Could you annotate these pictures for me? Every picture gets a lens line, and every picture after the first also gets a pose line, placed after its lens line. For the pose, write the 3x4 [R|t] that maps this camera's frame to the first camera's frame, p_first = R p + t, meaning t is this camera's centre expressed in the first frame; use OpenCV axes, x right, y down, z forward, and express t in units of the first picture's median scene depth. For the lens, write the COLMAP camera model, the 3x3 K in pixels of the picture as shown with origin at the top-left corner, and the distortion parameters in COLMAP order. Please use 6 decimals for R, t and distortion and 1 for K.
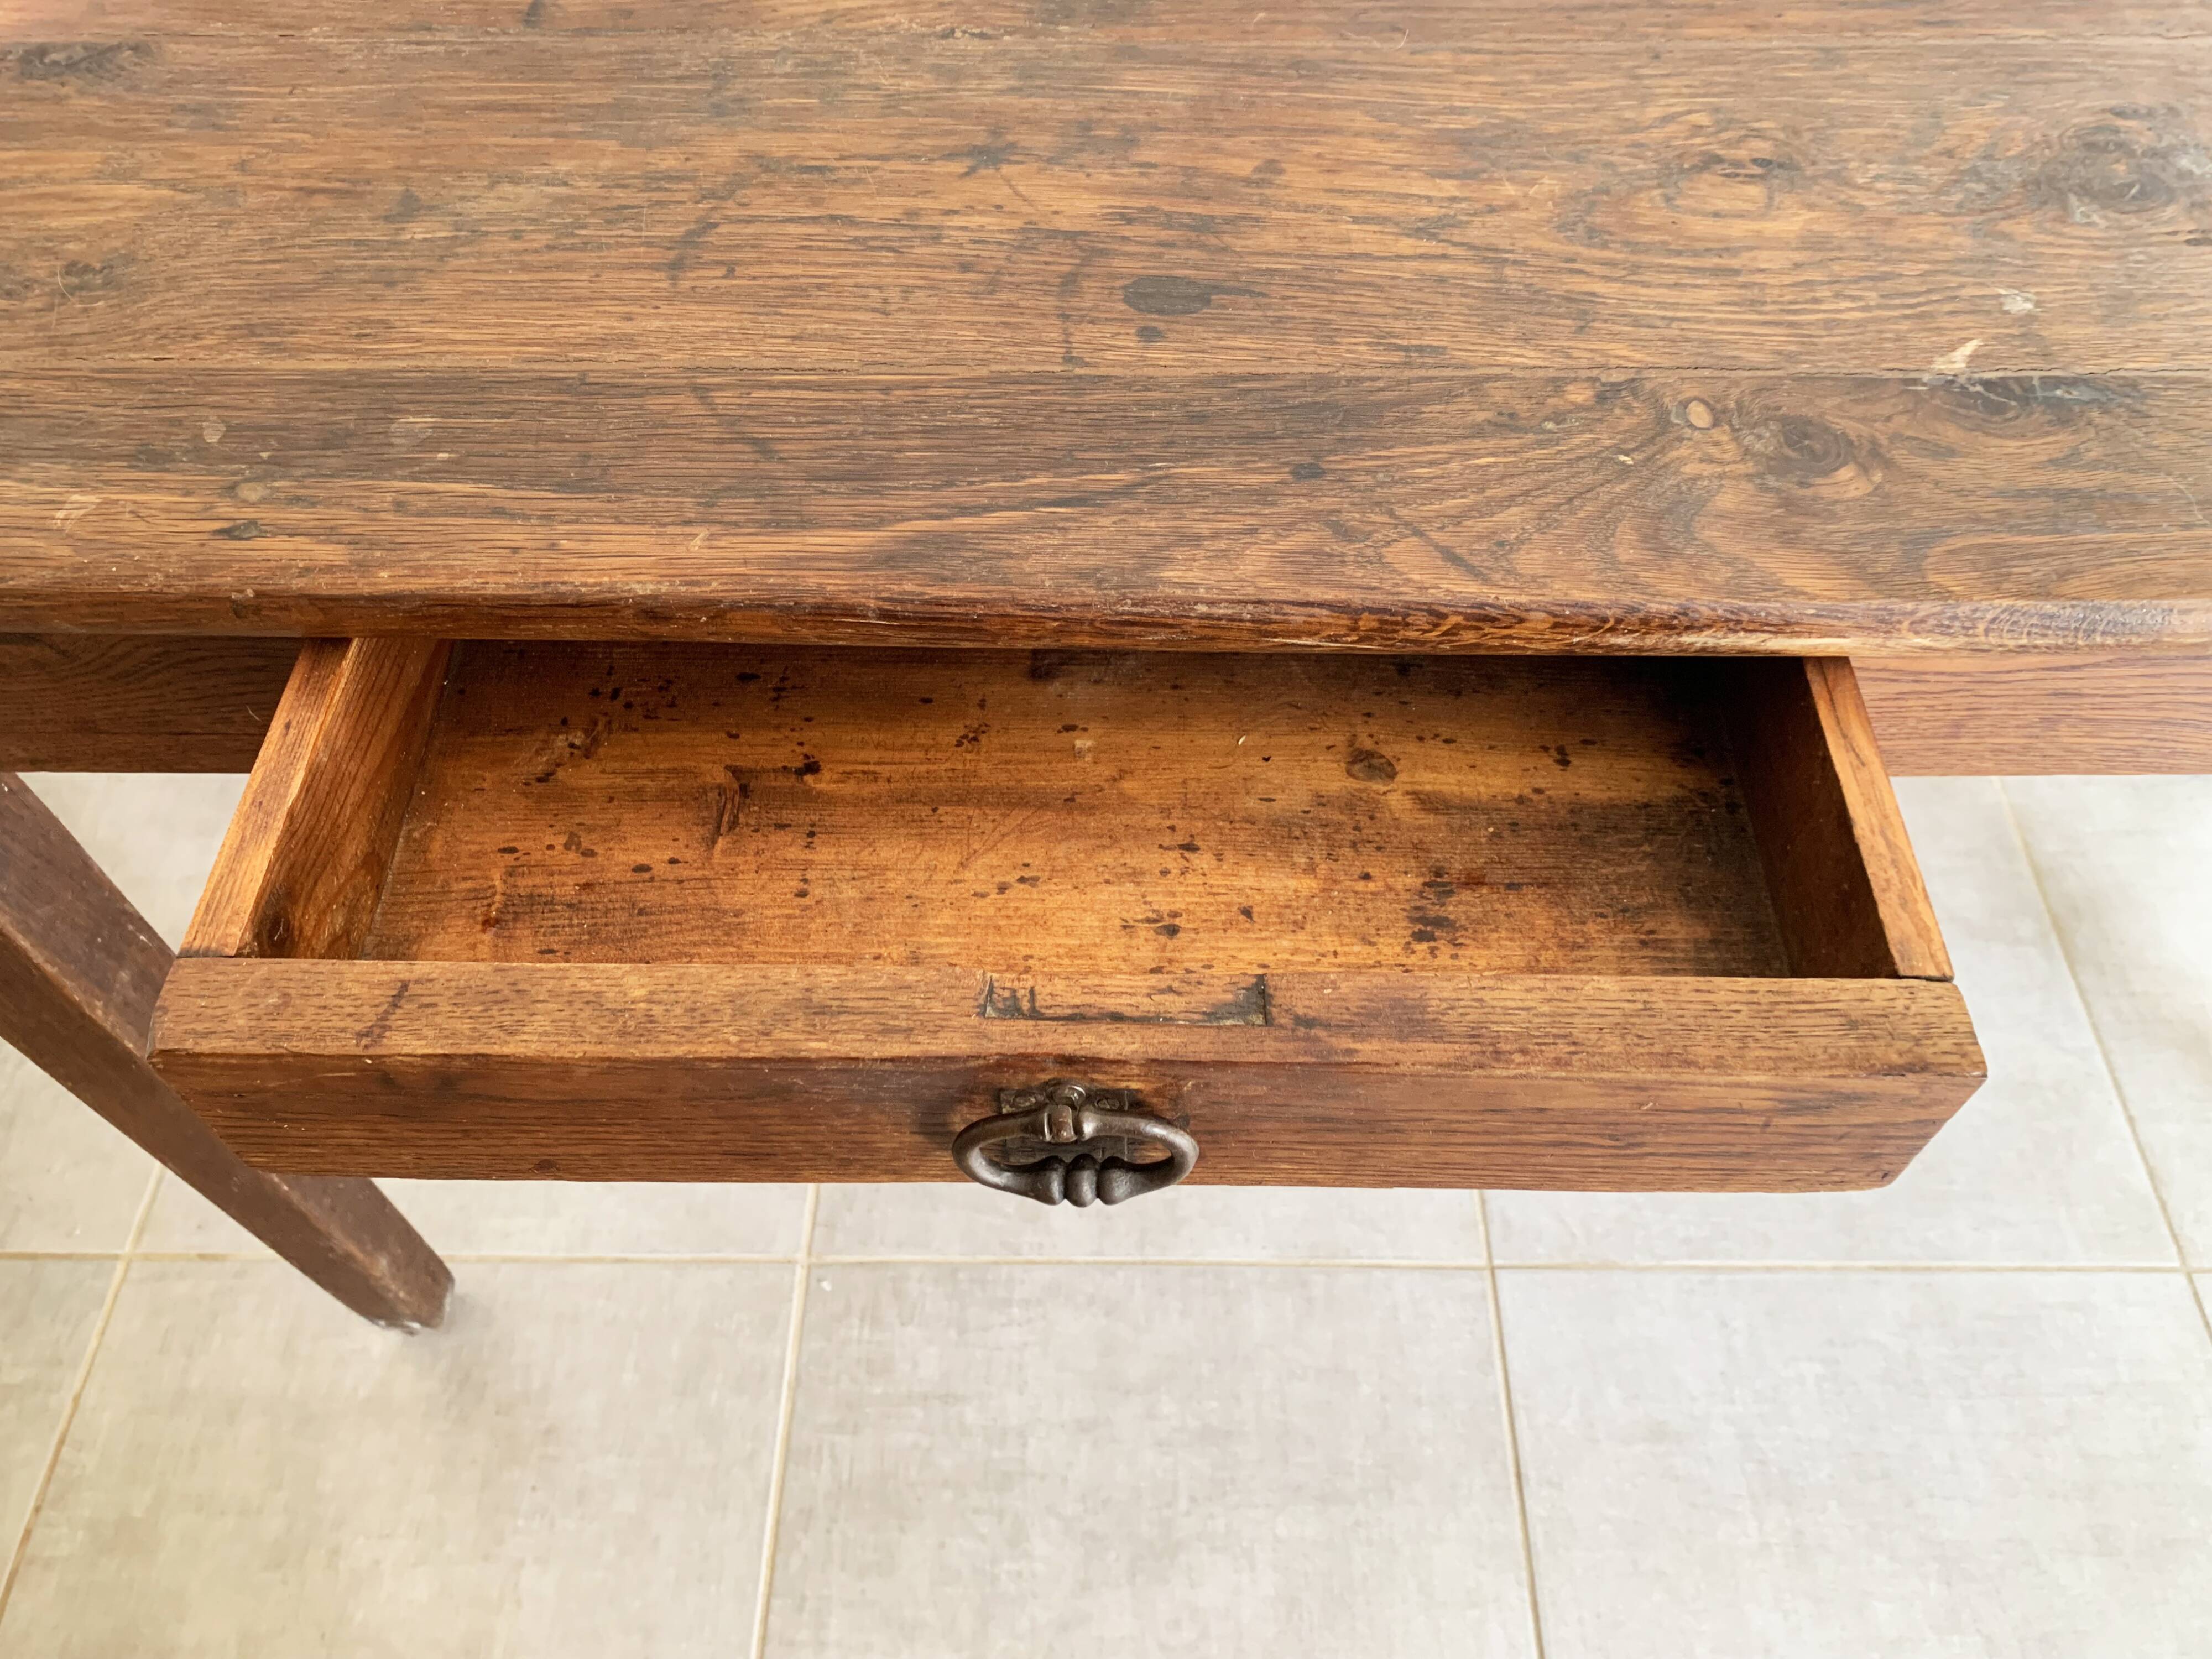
lens RADIAL K [[1700.1, 0, 1106.2], [0, 1700.1, 814.9], [0, 0, 1]] dist [0.022895, -0.030865]
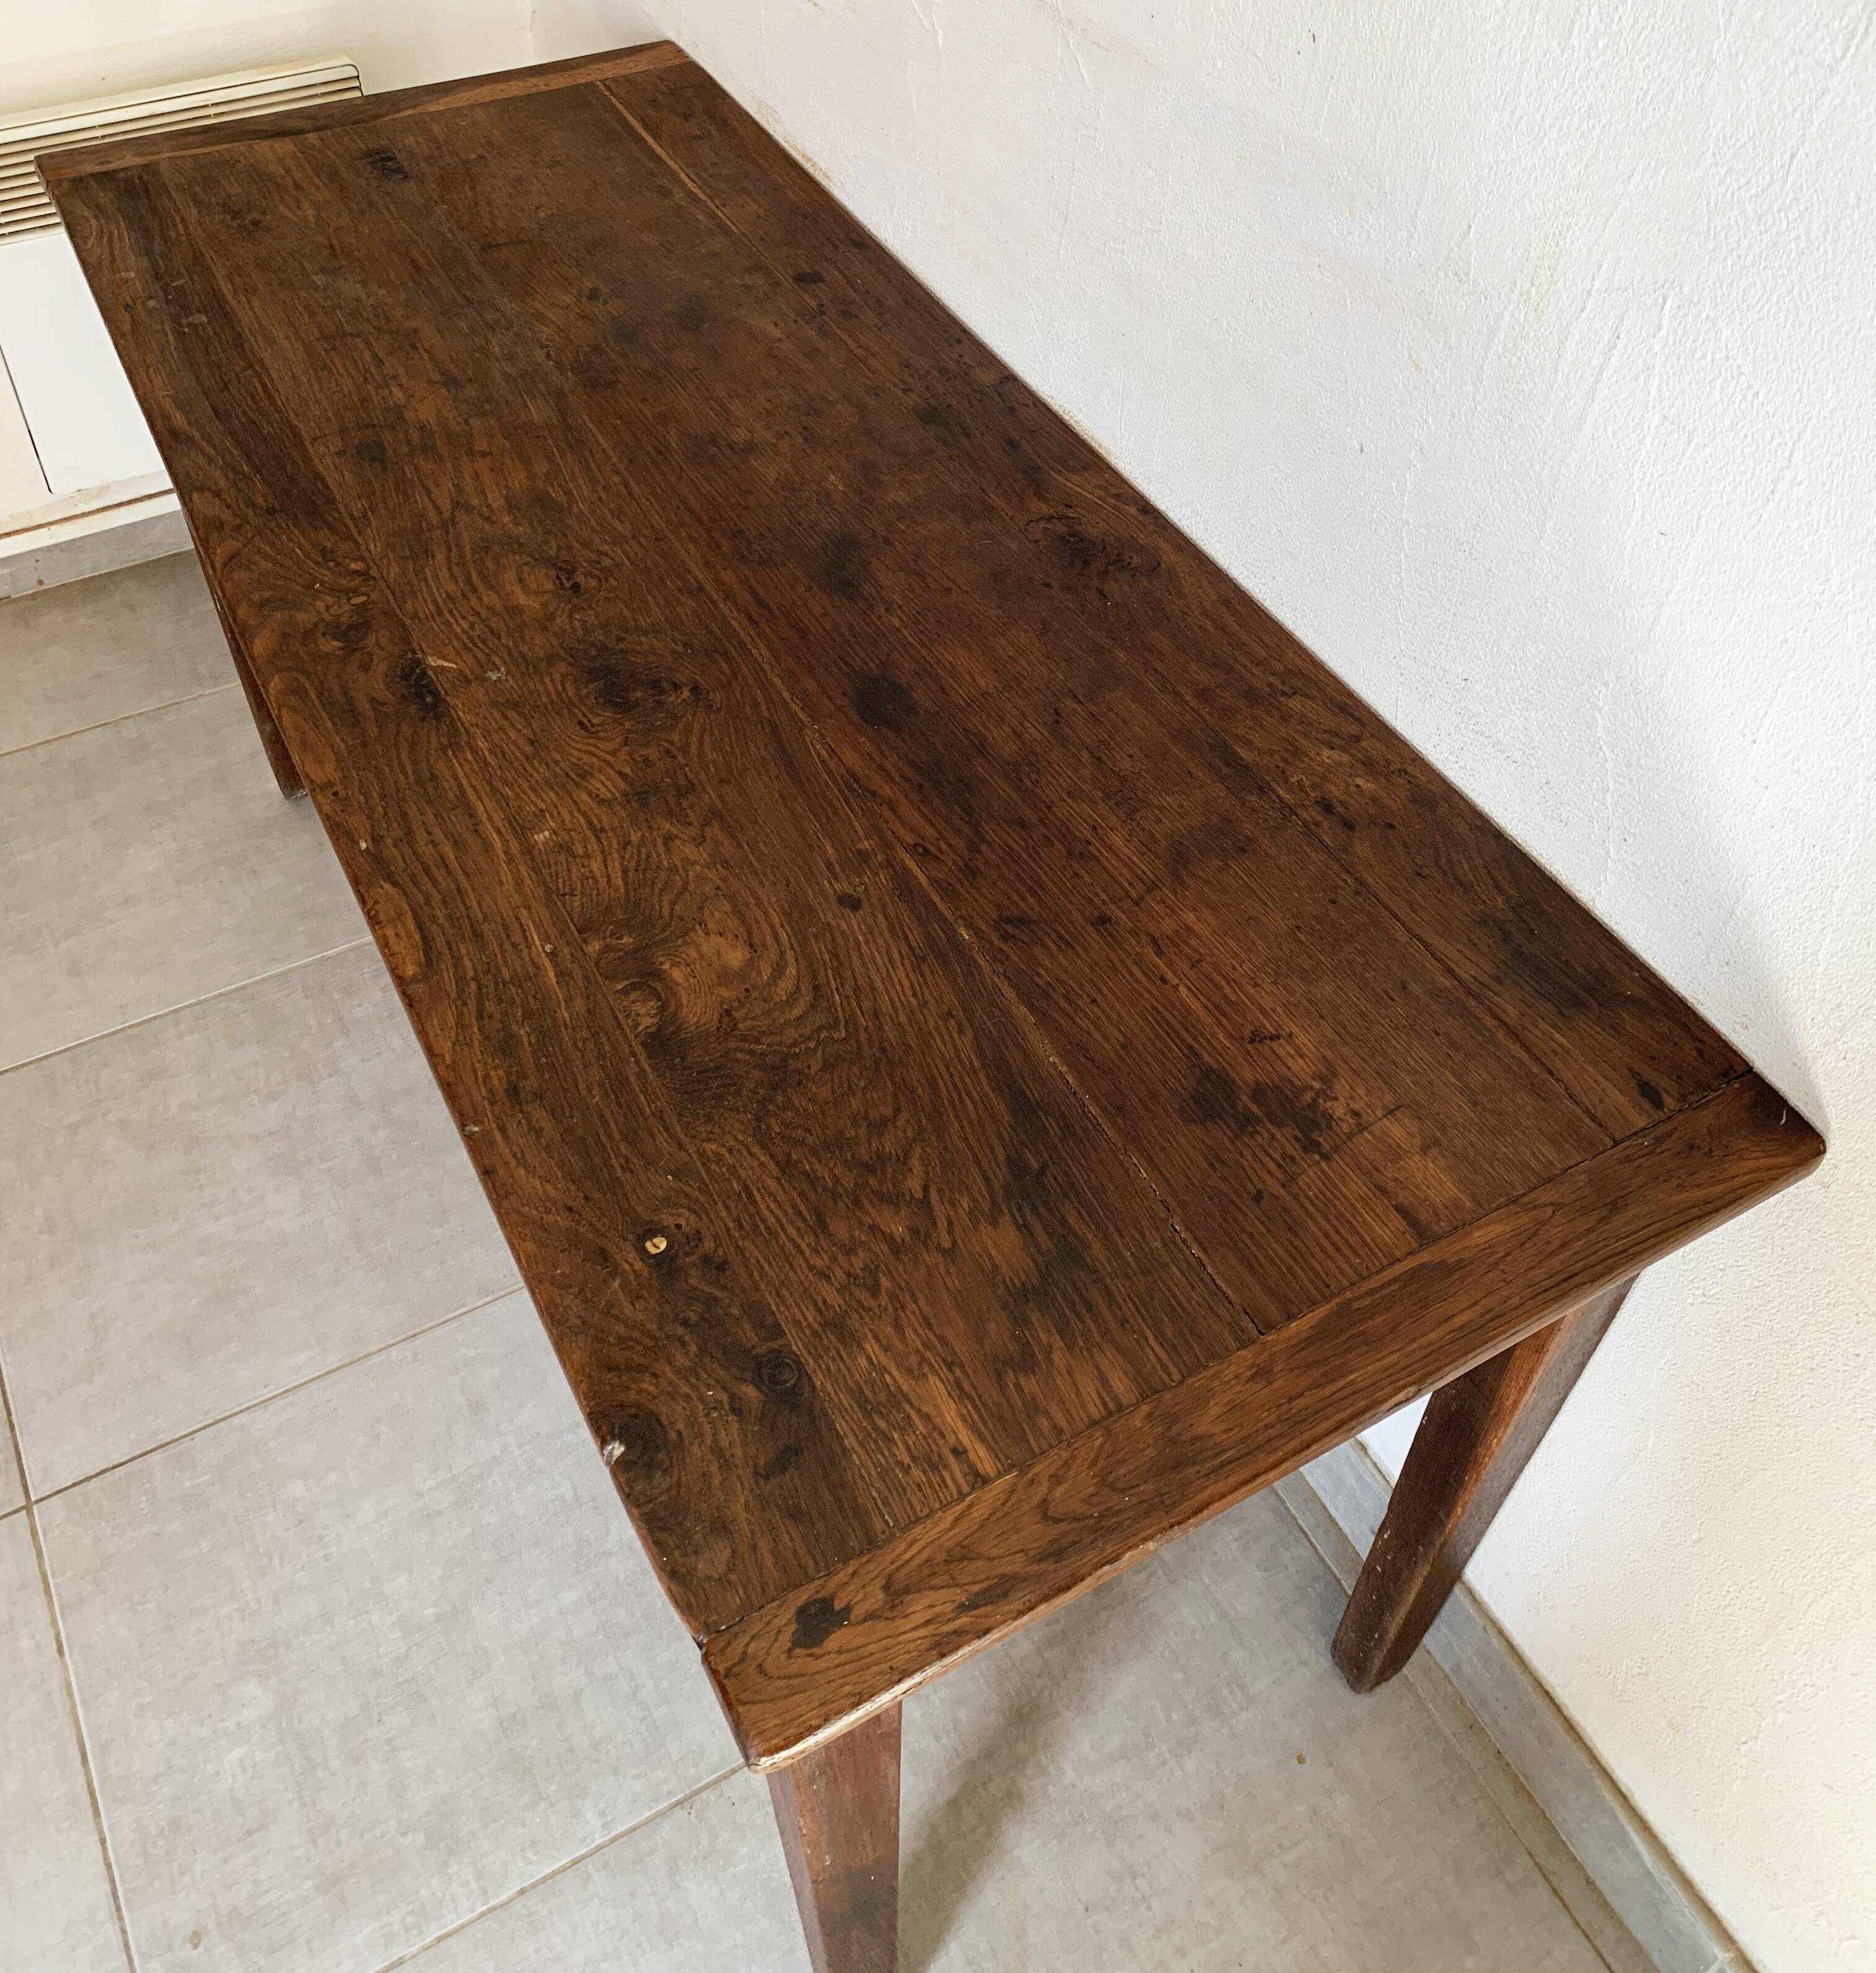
lens RADIAL K [[1924.4, 0, 931.2], [0, 1924.4, 720.4], [0, 0, 1]] dist [0.019543, 0.000000]
pose [[0.496565, 0.615457, -0.612075, 2.212908], [-0.722607, 0.683792, 0.101333, -0.865982], [0.480898, 0.391971, 0.784280, -0.513759]]
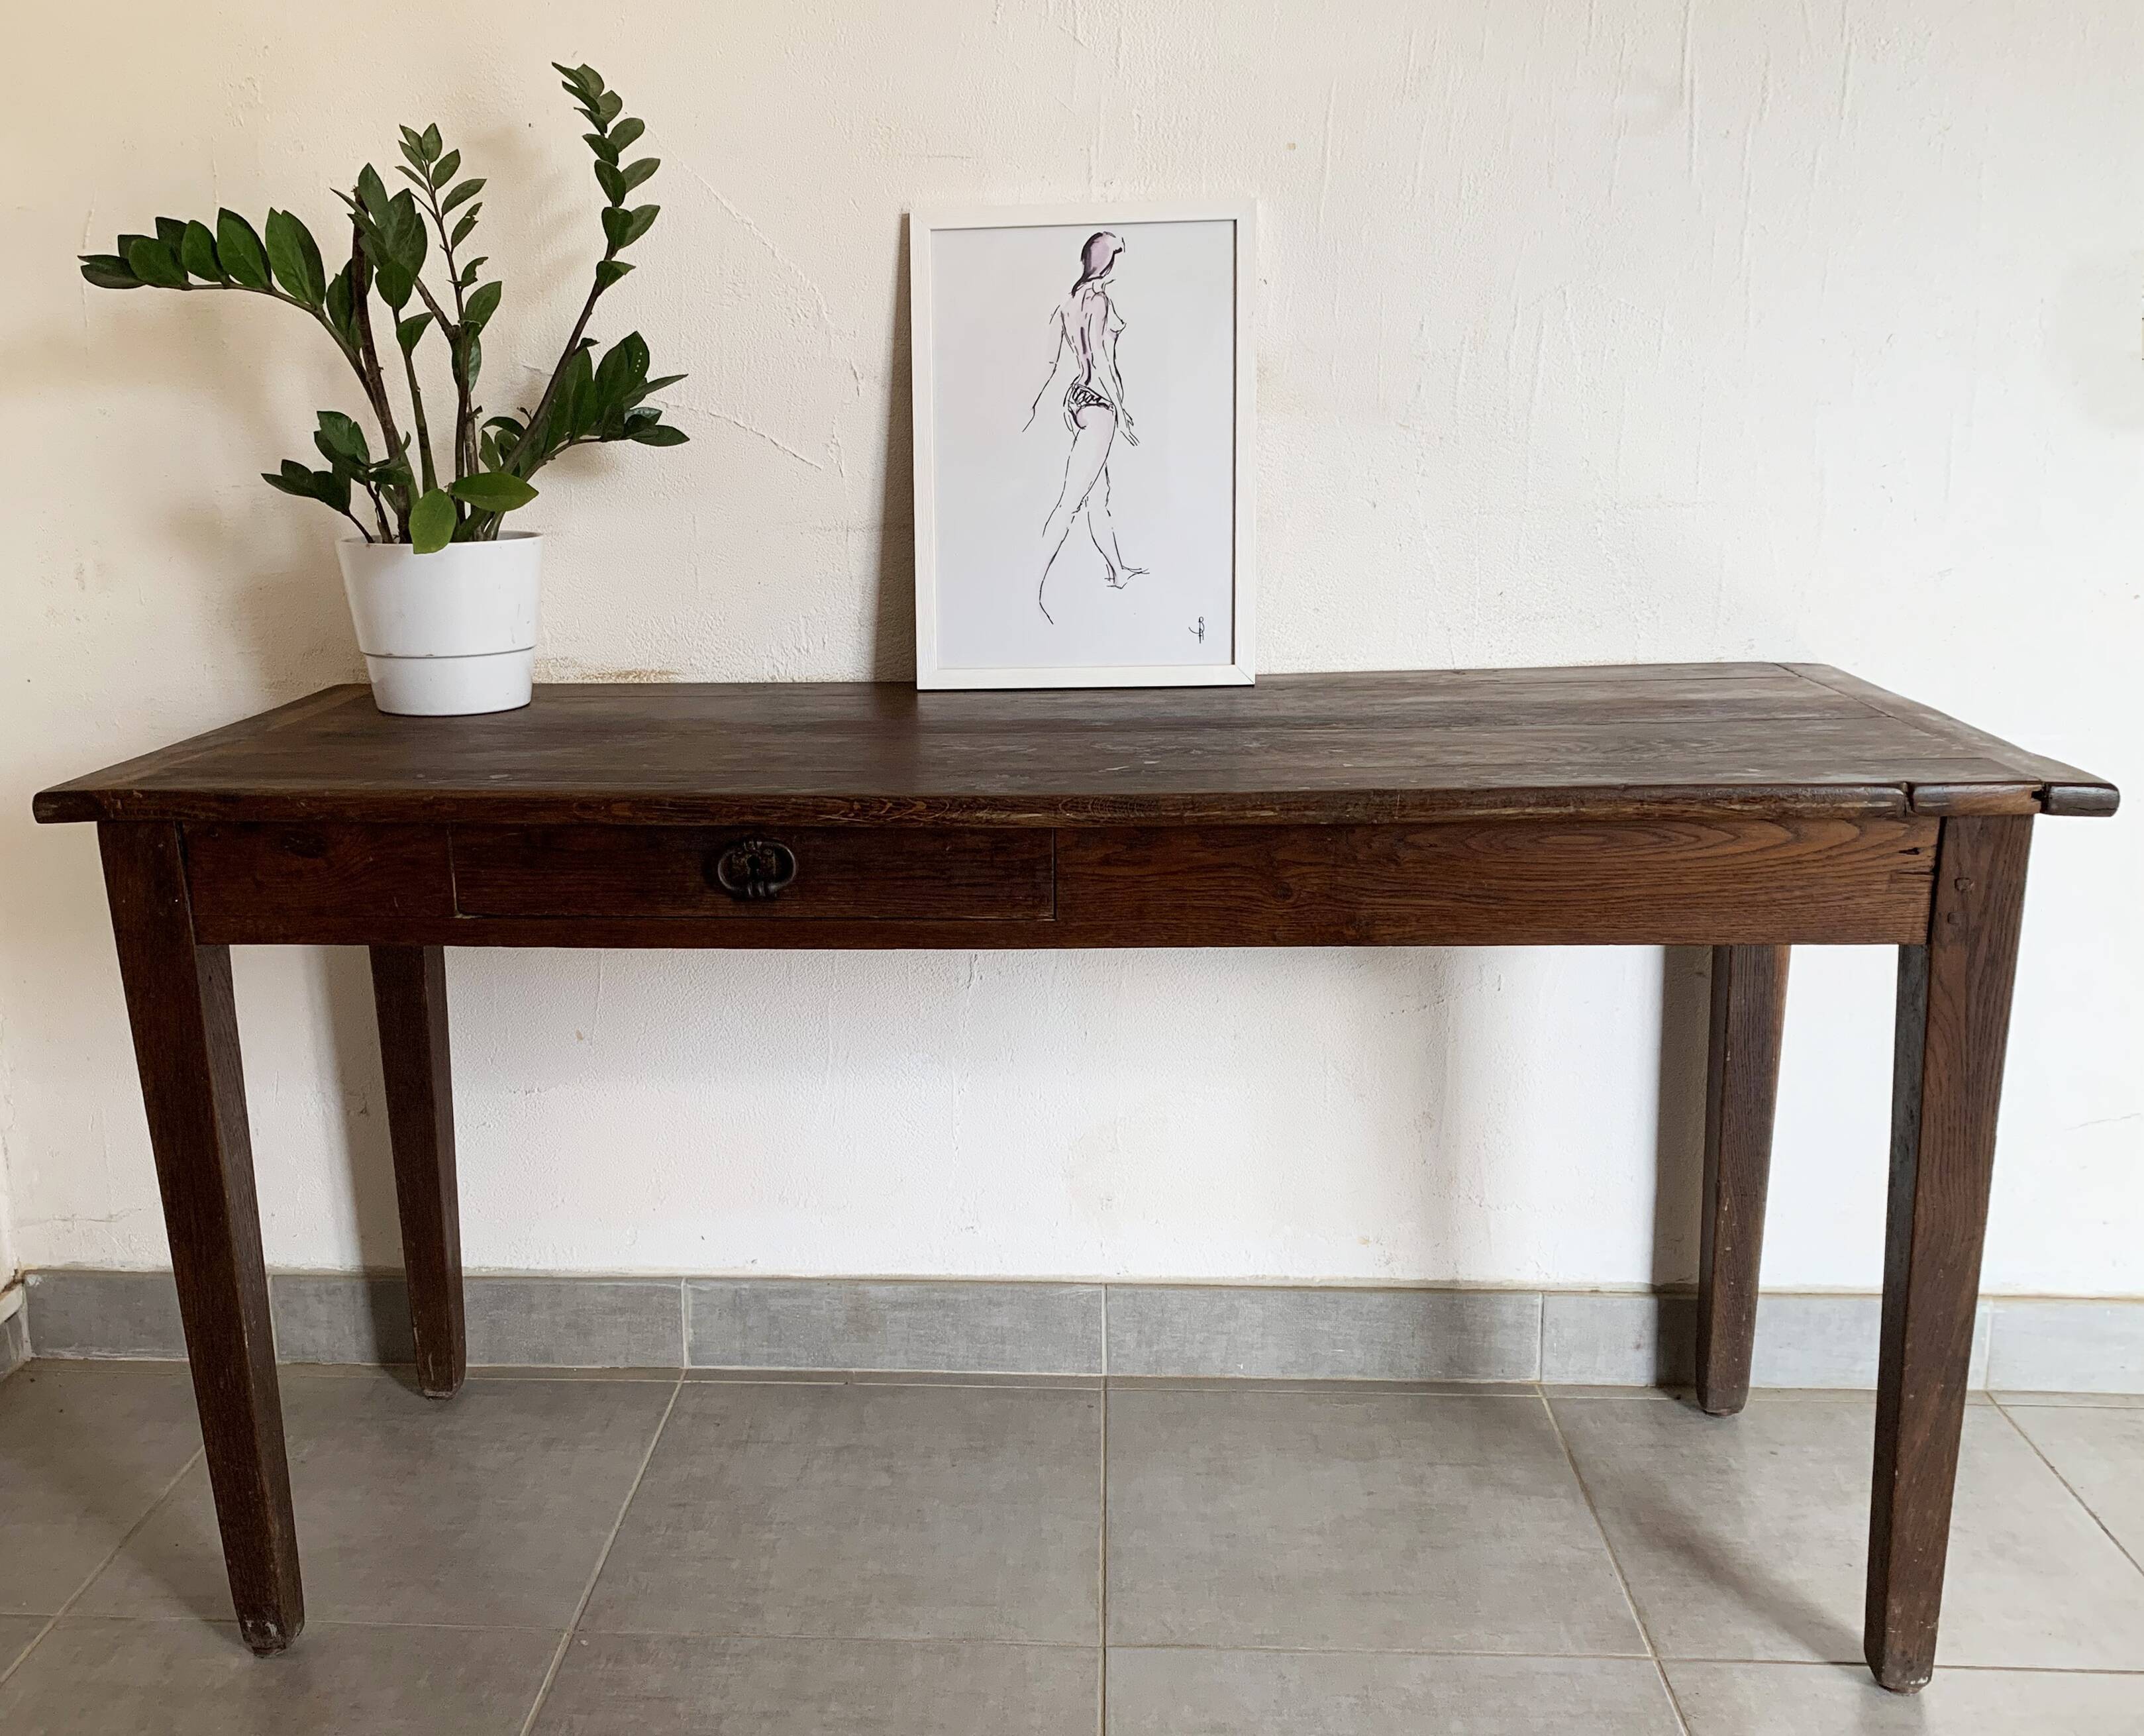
lens RADIAL K [[2047.6, 0, 969.2], [0, 2047.6, 881.3], [0, 0, 1]] dist [0.031283, 0.000000]
pose [[0.998202, 0.007274, -0.059503, 0.447792], [-0.043874, 0.765047, -0.642479, 1.725677], [0.040849, 0.643934, 0.763990, -1.142487]]
